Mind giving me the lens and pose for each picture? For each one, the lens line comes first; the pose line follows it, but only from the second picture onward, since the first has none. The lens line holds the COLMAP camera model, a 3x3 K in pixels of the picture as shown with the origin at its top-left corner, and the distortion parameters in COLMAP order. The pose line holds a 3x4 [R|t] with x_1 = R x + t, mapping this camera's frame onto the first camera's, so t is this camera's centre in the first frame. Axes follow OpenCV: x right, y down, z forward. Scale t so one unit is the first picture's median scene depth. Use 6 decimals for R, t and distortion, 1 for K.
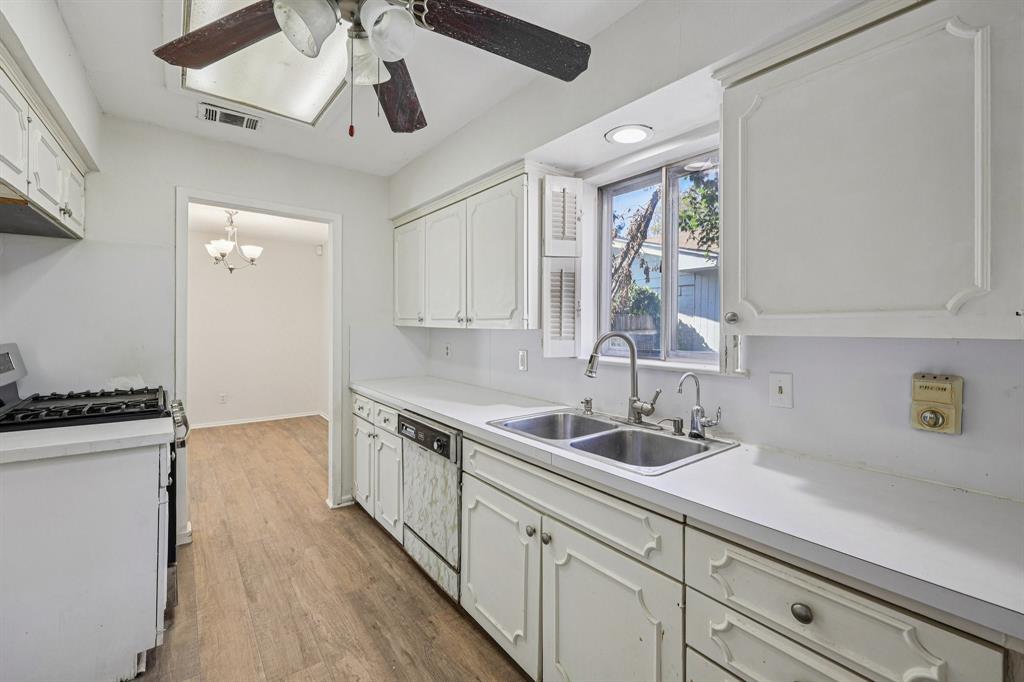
lens RADIAL K [[423.6, 0, 510.9], [0, 423.6, 328.5], [0, 0, 1]] dist [0.000763, 0.000217]
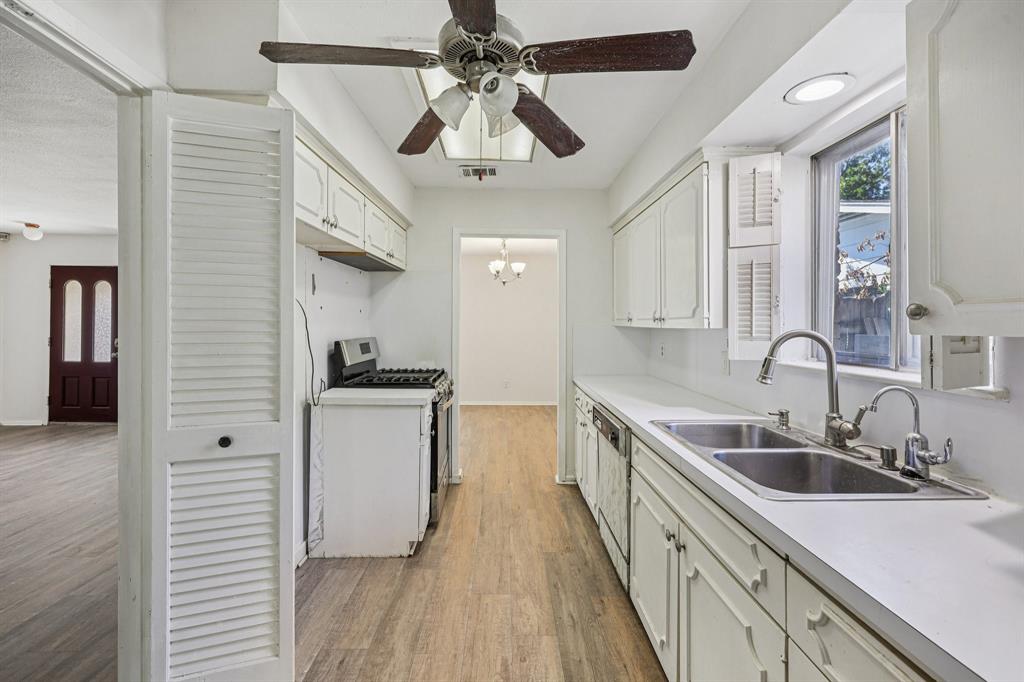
lens RADIAL K [[415.2, 0, 513.0], [0, 415.2, 324.6], [0, 0, 1]] dist [-0.001334, 0.000041]
pose [[0.805106, -0.005769, -0.593103, 0.239783], [-0.001534, 0.999929, -0.011809, 0.004738], [0.593129, 0.010418, 0.805040, 0.012542]]
